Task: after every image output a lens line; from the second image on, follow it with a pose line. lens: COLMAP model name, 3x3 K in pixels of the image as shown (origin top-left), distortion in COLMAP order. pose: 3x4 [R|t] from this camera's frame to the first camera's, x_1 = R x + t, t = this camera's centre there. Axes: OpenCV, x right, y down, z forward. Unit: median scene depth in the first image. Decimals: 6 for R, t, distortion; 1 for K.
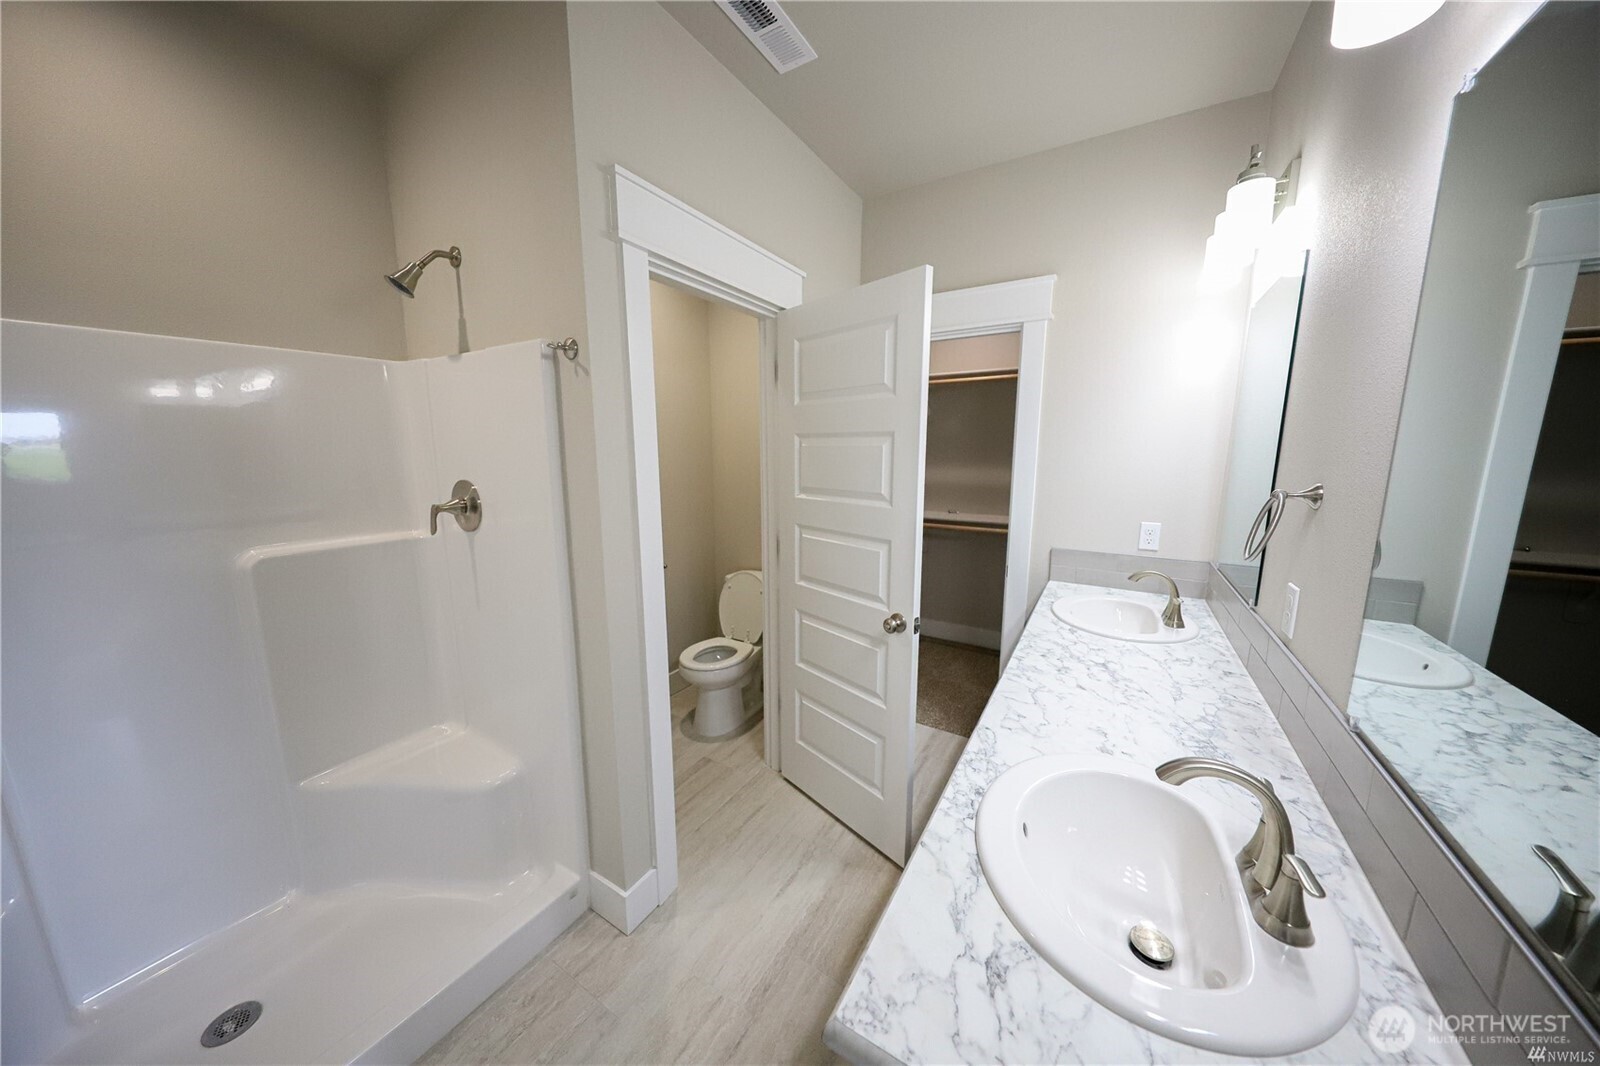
lens RADIAL K [[496.4, 0, 797.6], [0, 496.4, 528.7], [0, 0, 1]] dist [-0.005281, -0.000515]
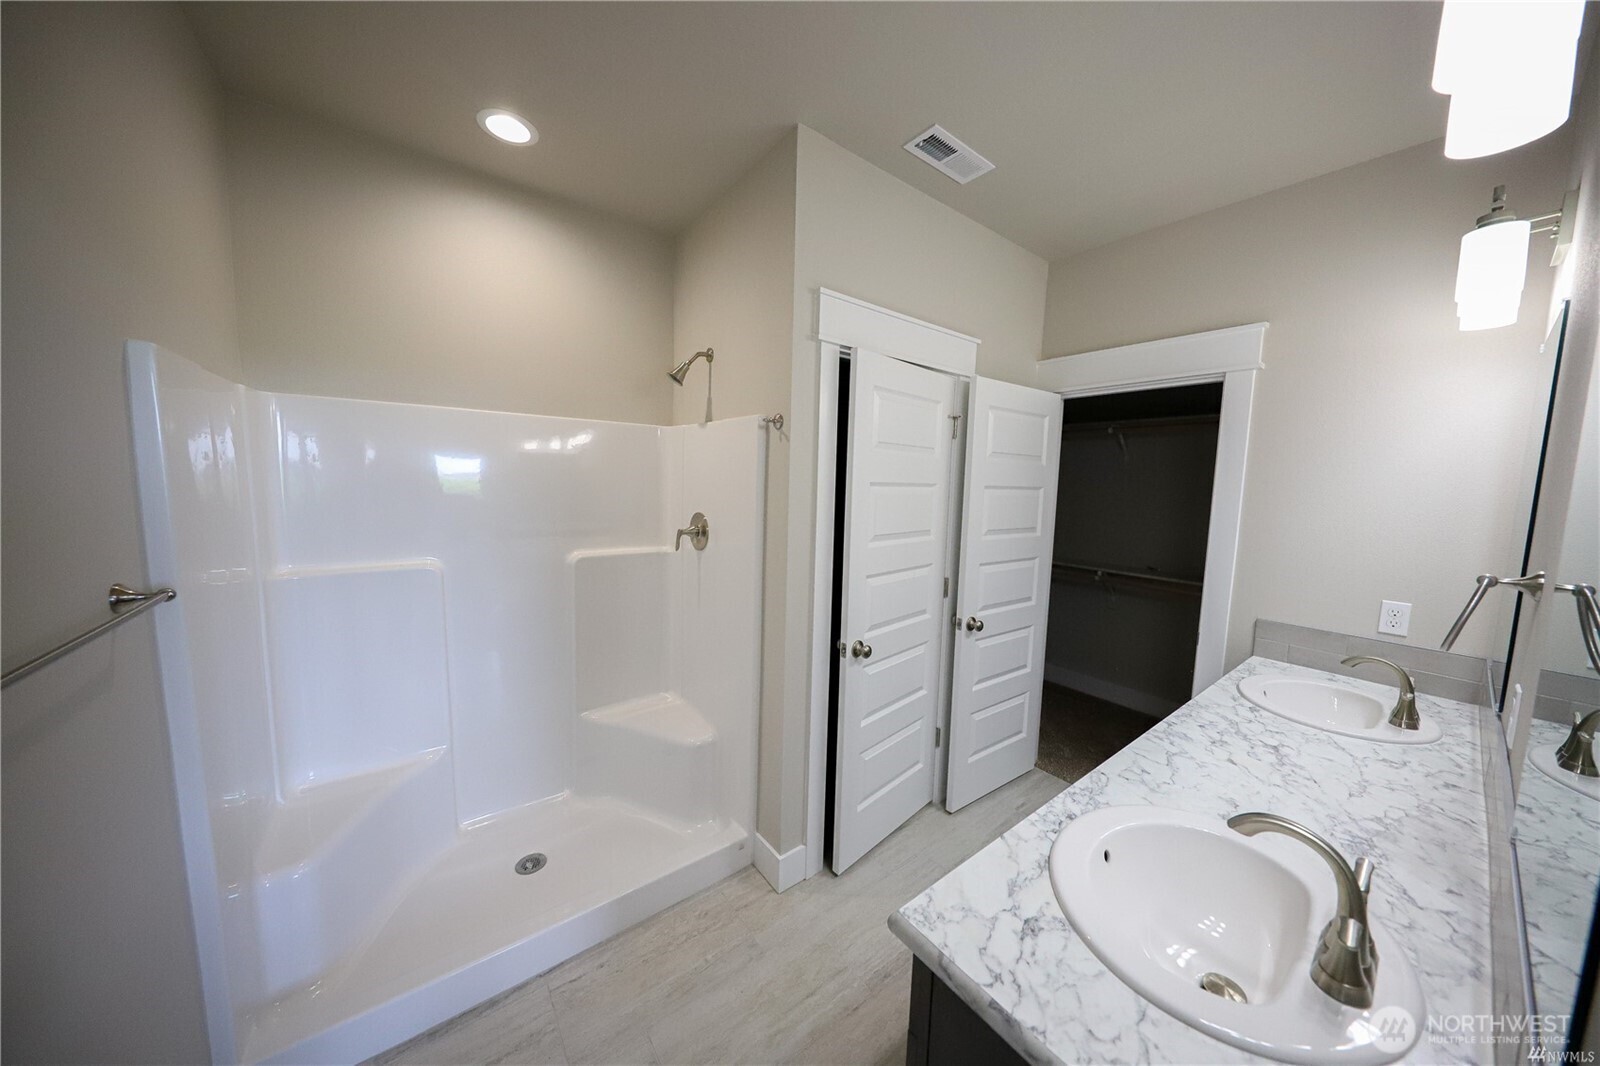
lens RADIAL K [[496.4, 0, 806.2], [0, 496.4, 528.2], [0, 0, 1]] dist [-0.005281, -0.000515]
pose [[0.933891, 0.061479, -0.352233, 0.096617], [-0.086611, 0.994665, -0.056028, -0.004484], [0.346909, 0.082831, 0.934234, -0.192517]]
